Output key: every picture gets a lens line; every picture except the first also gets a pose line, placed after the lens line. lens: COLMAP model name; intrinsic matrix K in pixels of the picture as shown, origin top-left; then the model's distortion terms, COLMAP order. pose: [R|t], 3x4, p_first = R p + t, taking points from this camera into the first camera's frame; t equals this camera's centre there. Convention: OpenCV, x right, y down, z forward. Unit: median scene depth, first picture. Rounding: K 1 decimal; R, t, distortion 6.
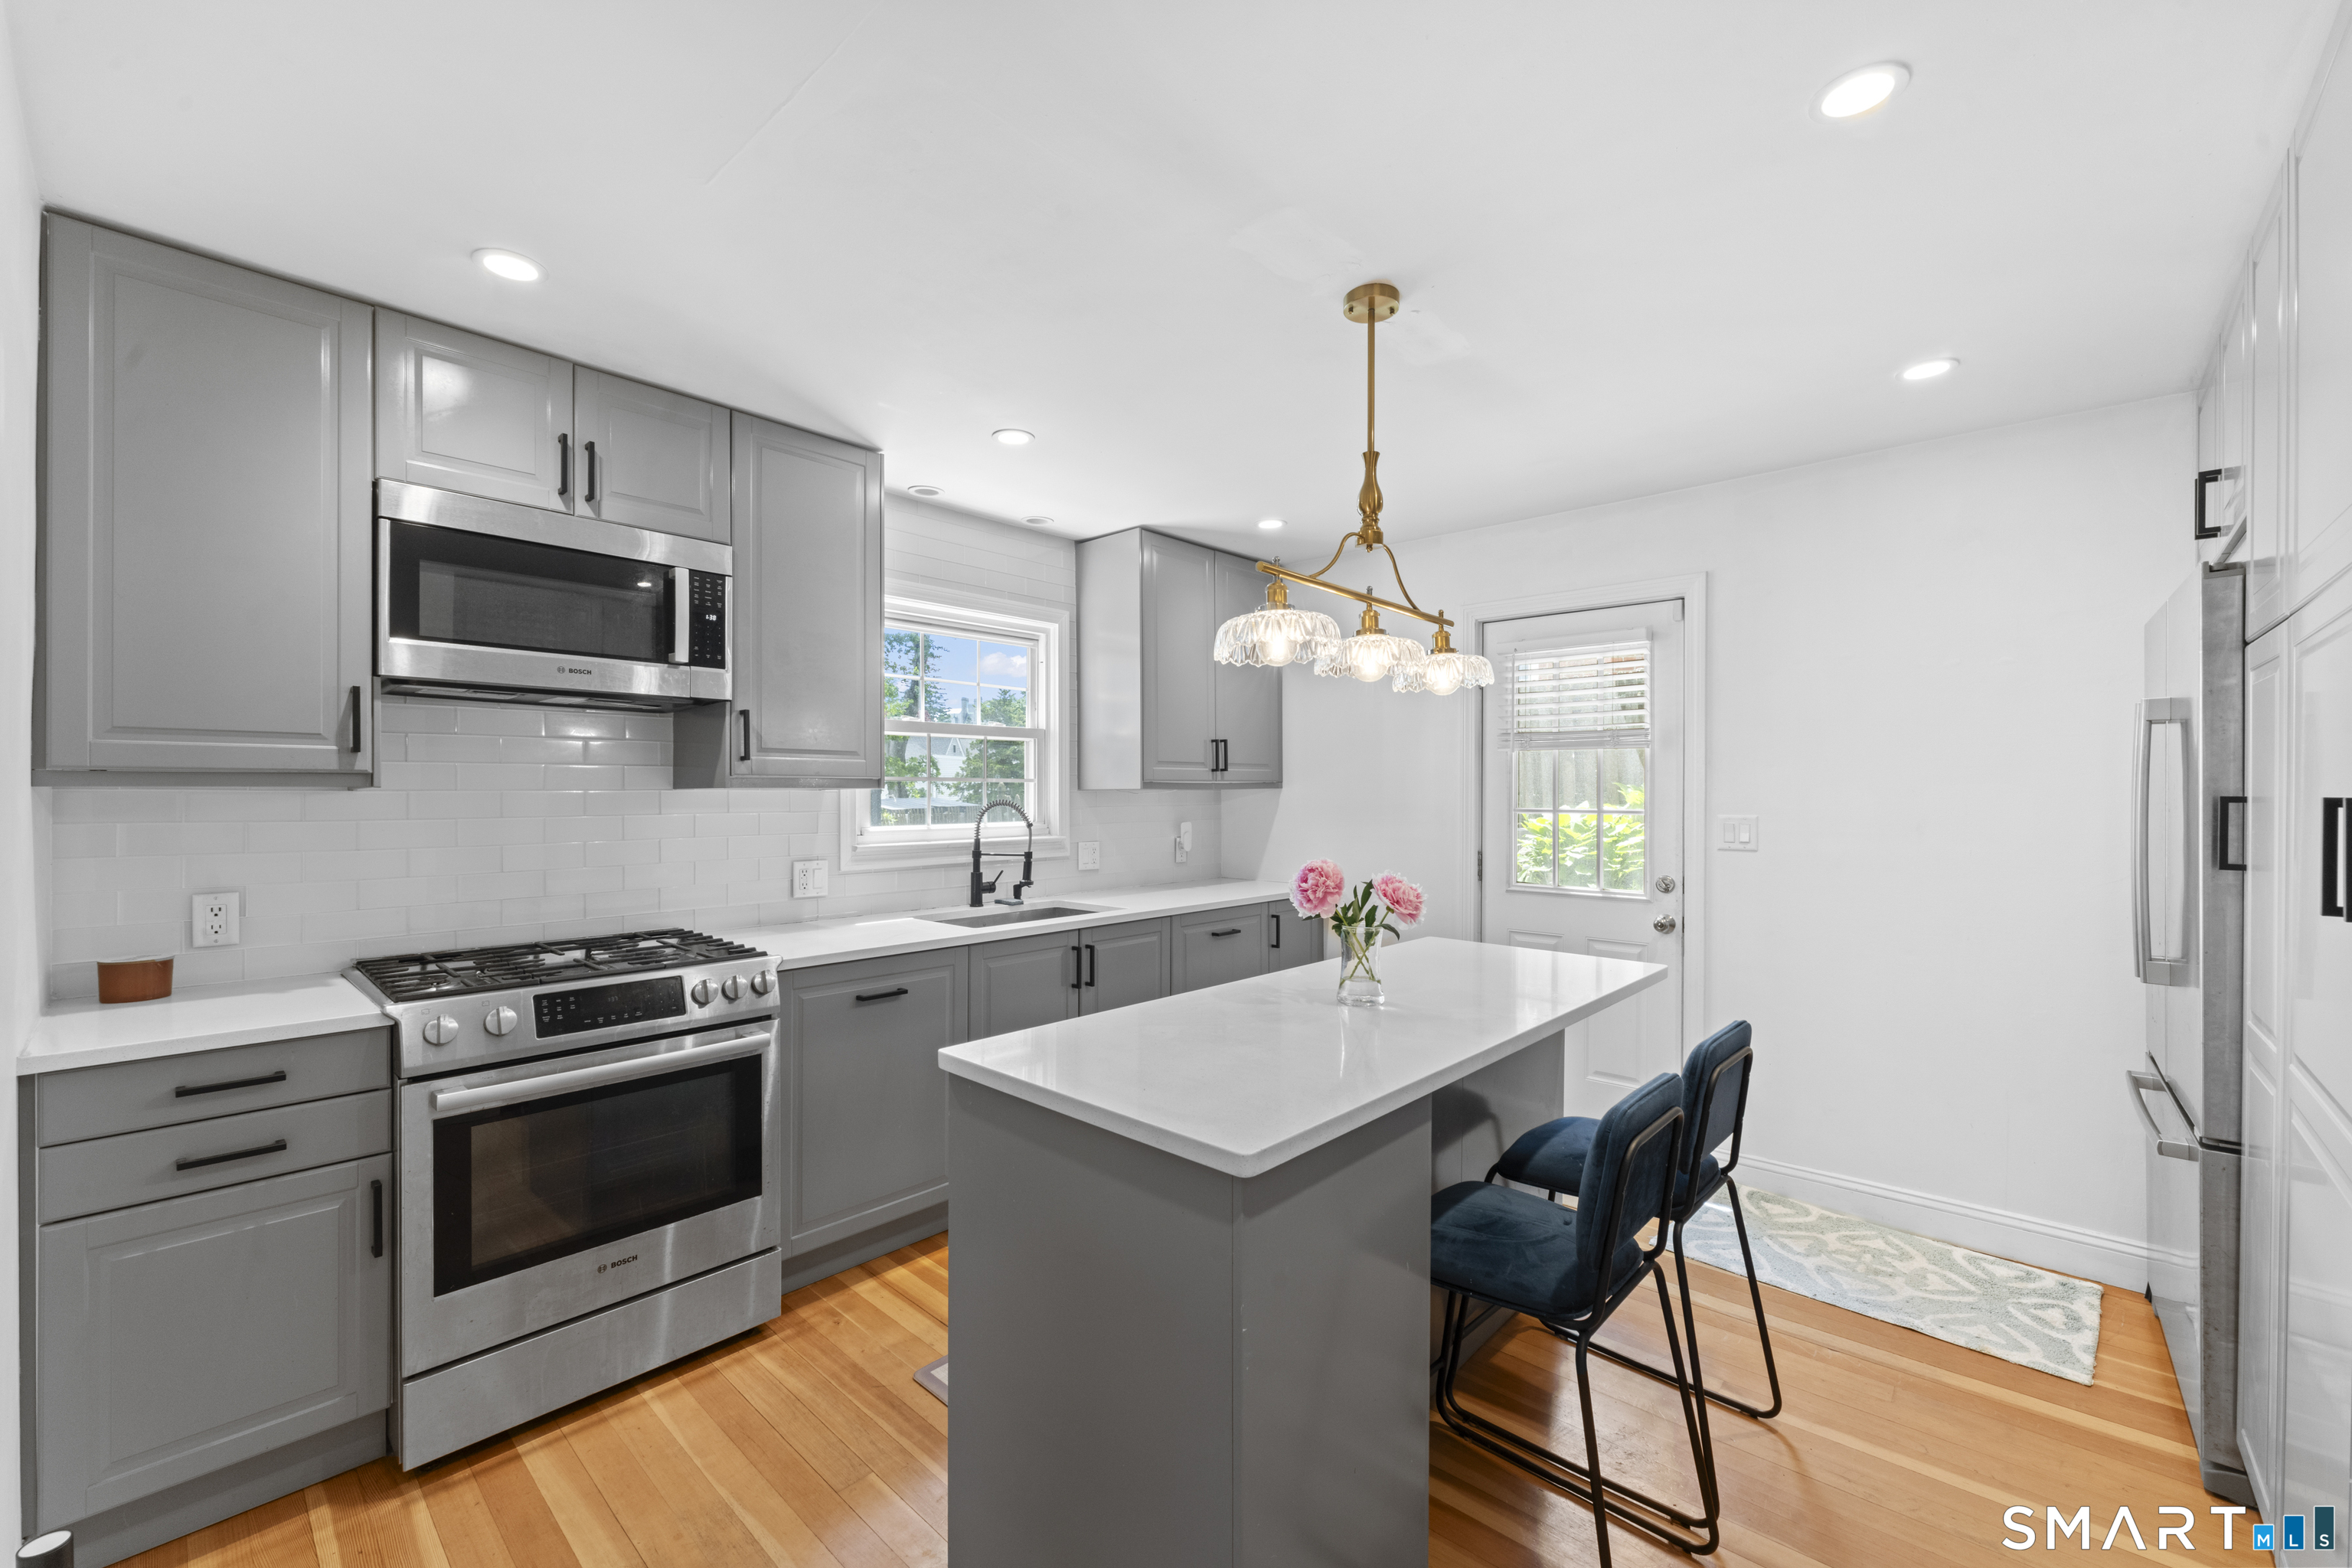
lens RADIAL K [[938.8, 0, 1172.1], [0, 938.8, 786.1], [0, 0, 1]] dist [-0.003960, 0.000263]
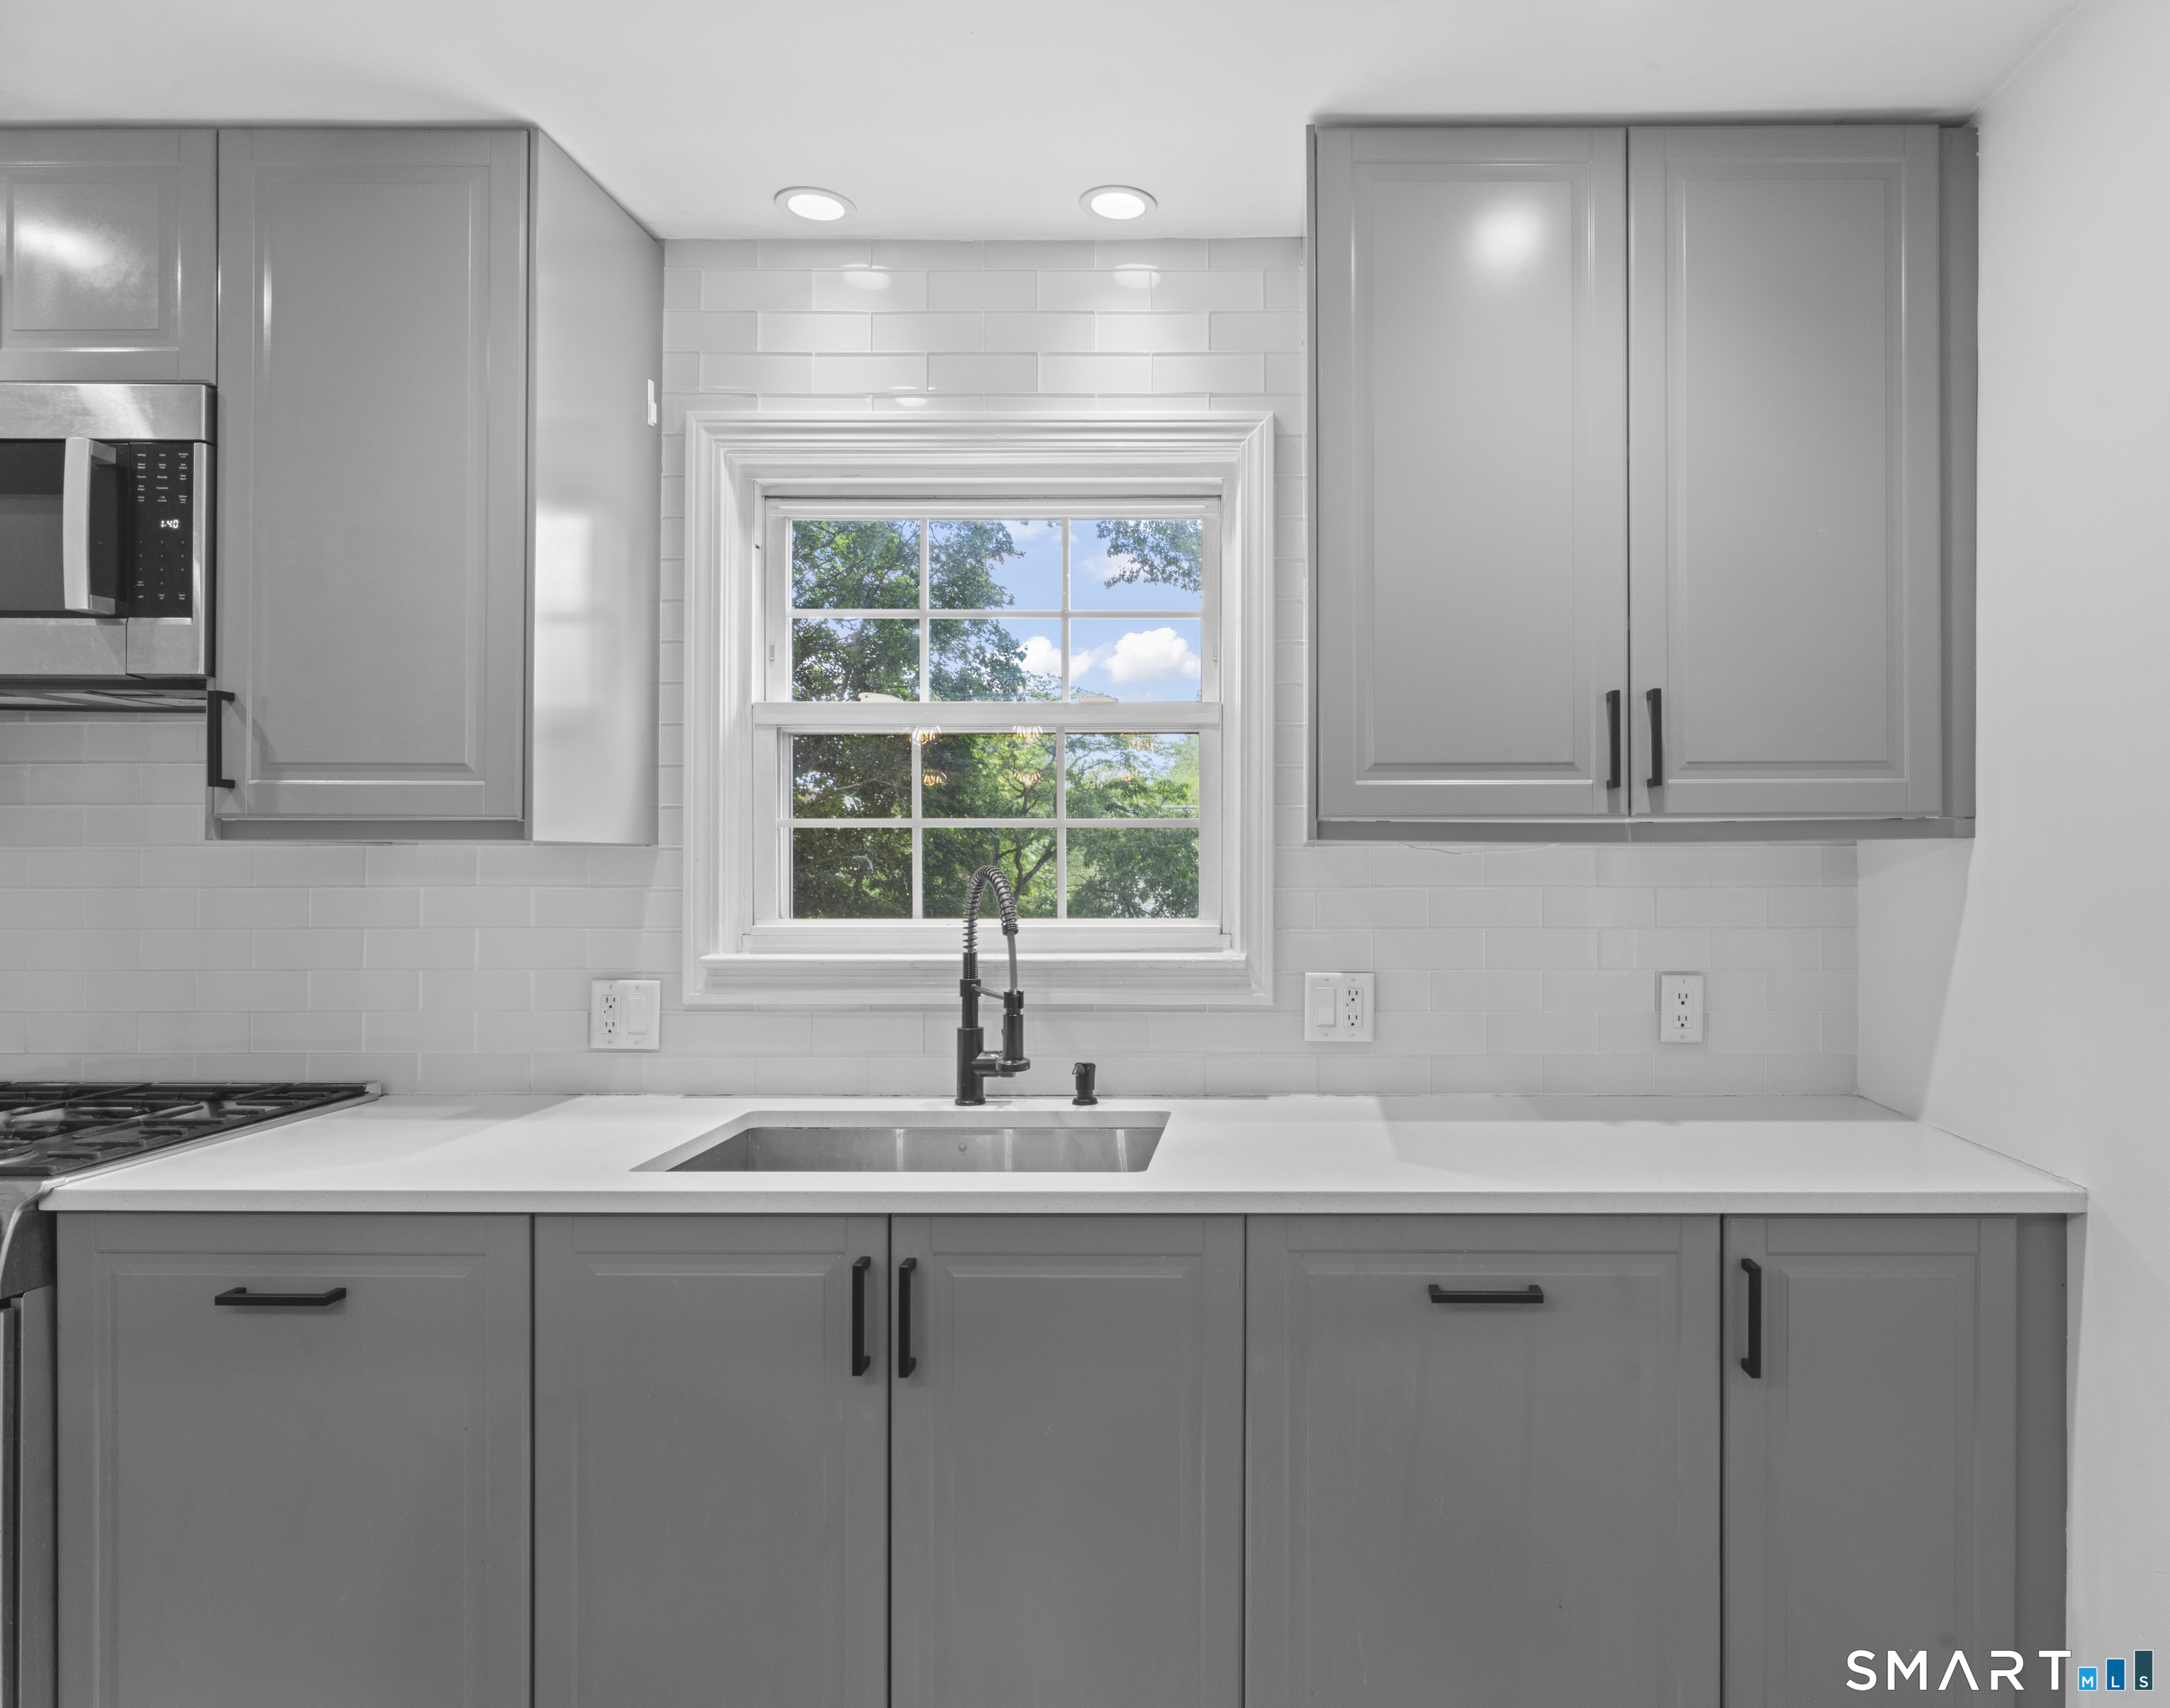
lens RADIAL K [[1306.9, 0, 1292.7], [0, 1306.9, 858.3], [0, 0, 1]] dist [0.002287, -0.003365]
pose [[0.680623, 0.005385, -0.732614, 0.403555], [0.003209, 0.999941, 0.010332, 0.005078], [0.732627, -0.009383, 0.680565, 0.777932]]
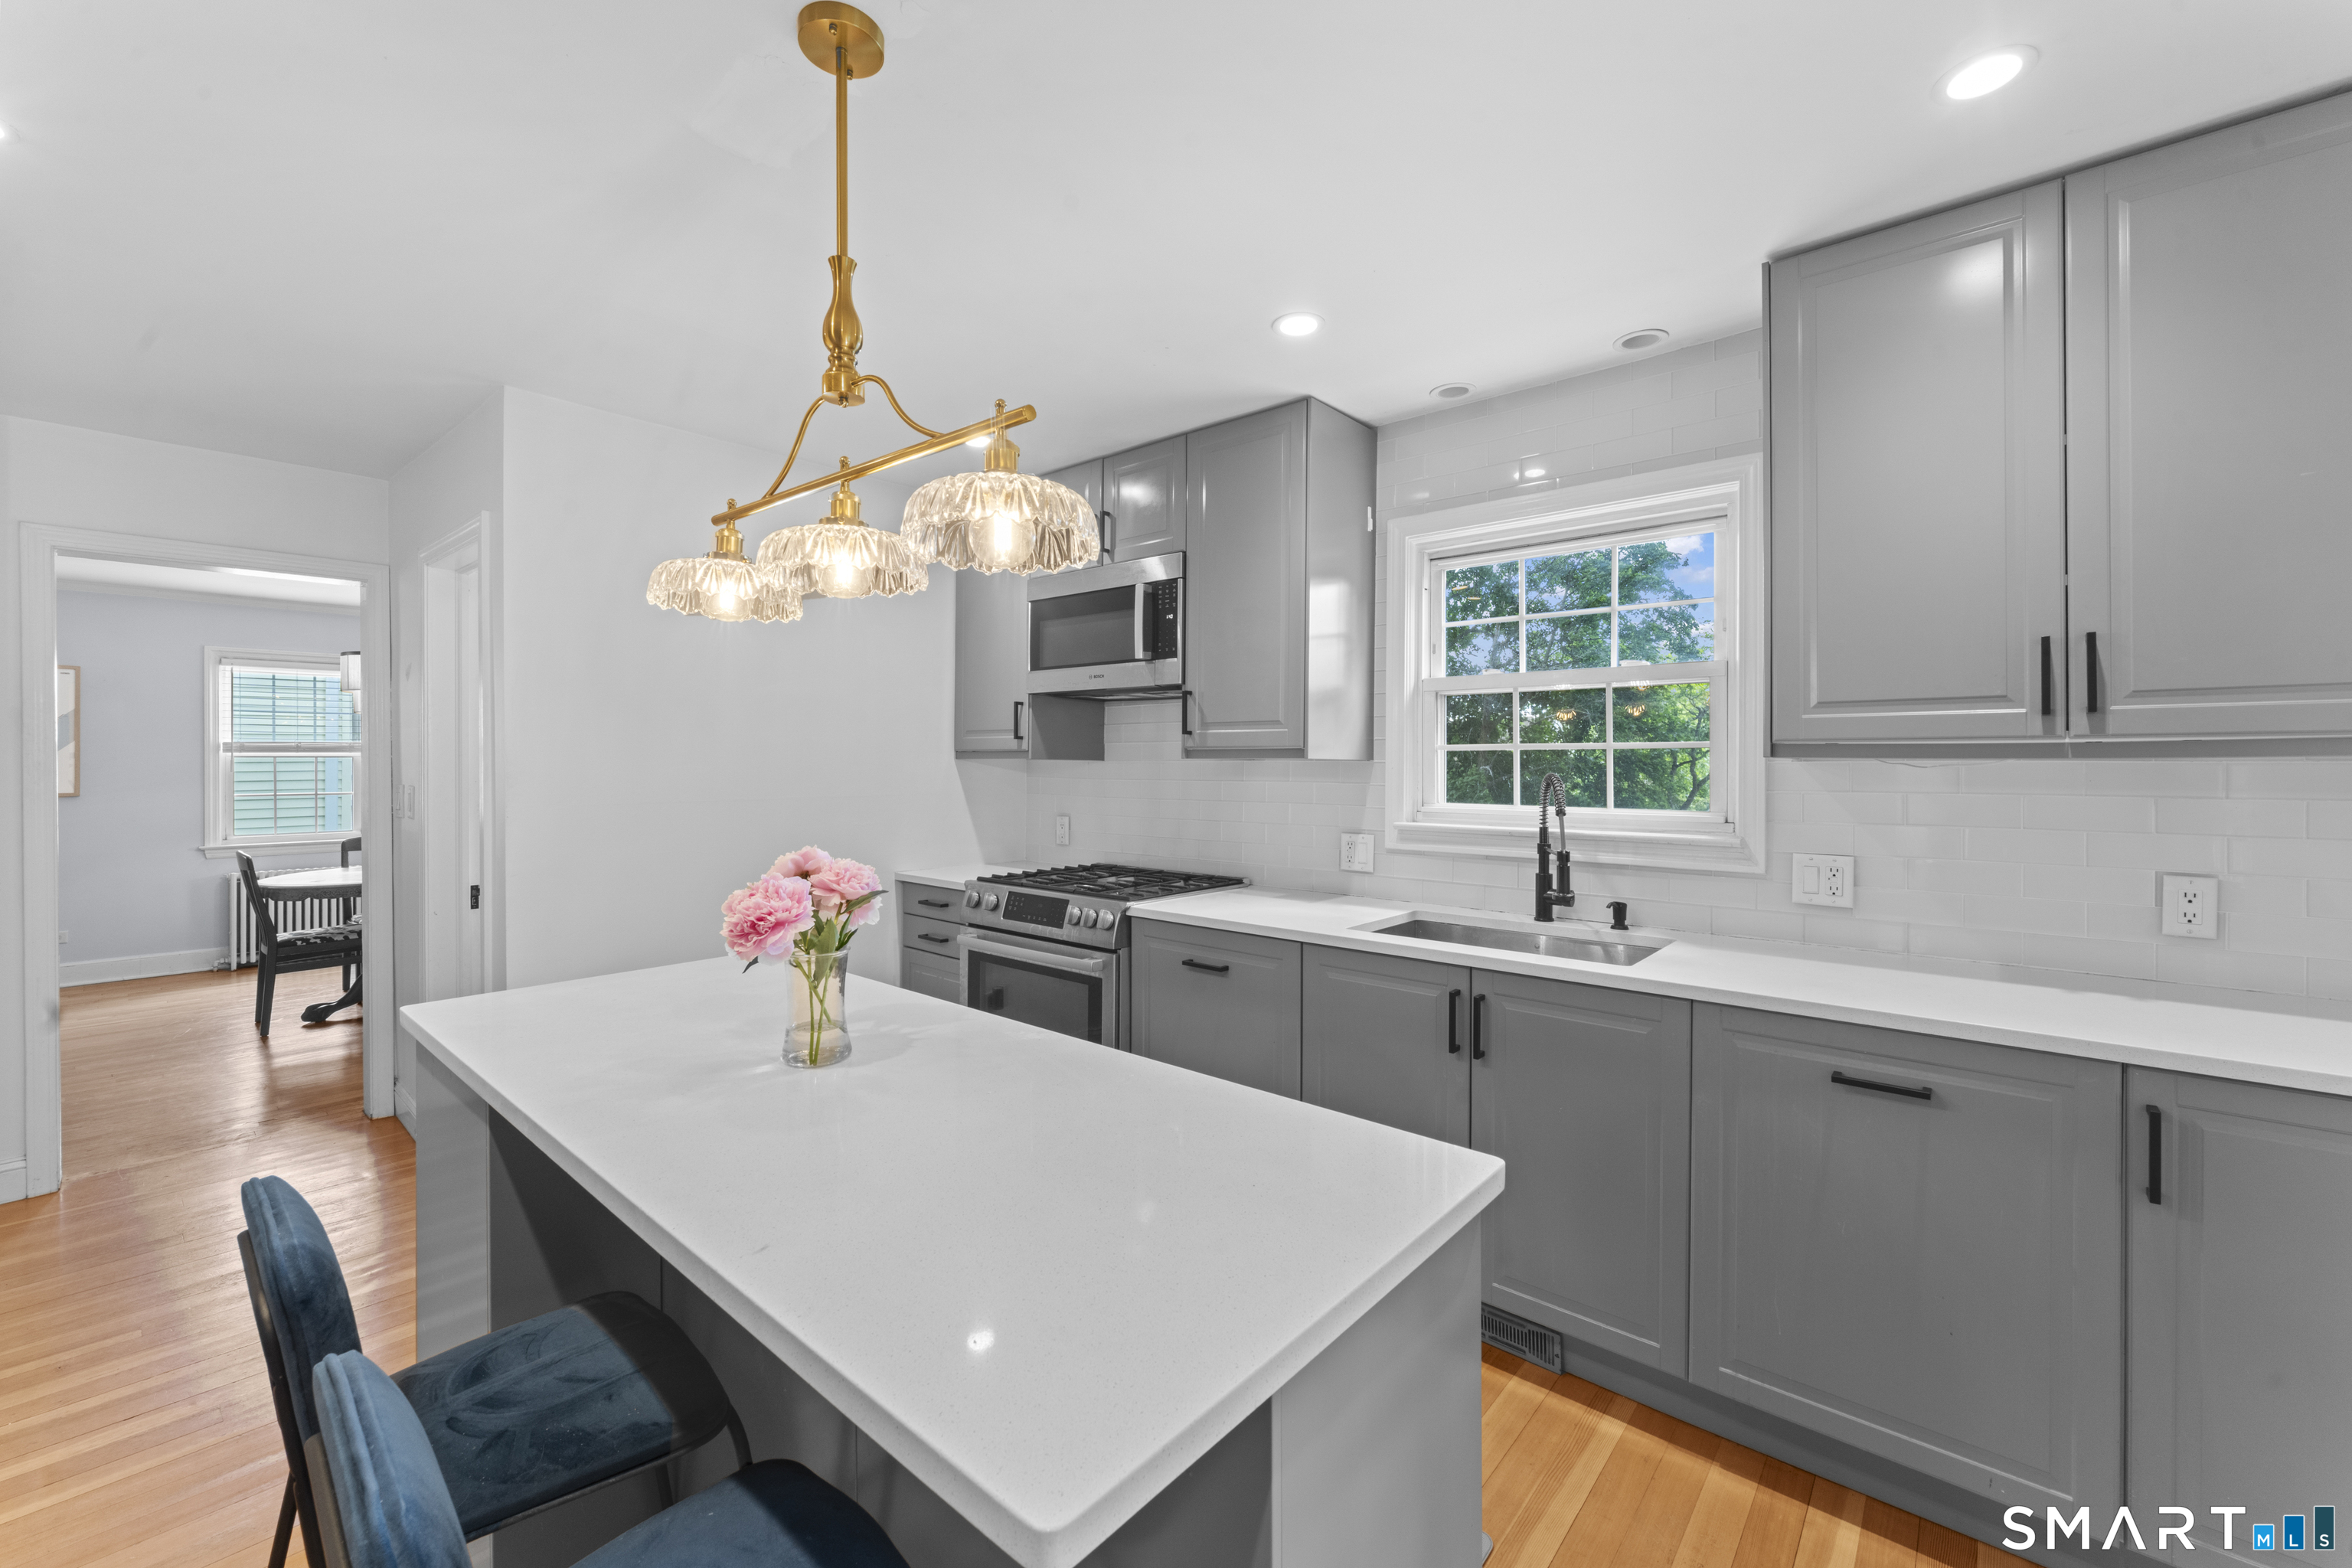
lens RADIAL K [[938.8, 0, 1172.1], [0, 938.8, 786.1], [0, 0, 1]] dist [-0.003960, 0.000263]
pose [[0.033267, 0.027316, -0.999073, 0.574082], [0.005121, 0.999609, 0.027501, 0.002898], [0.999433, -0.006031, 0.033114, 0.779533]]
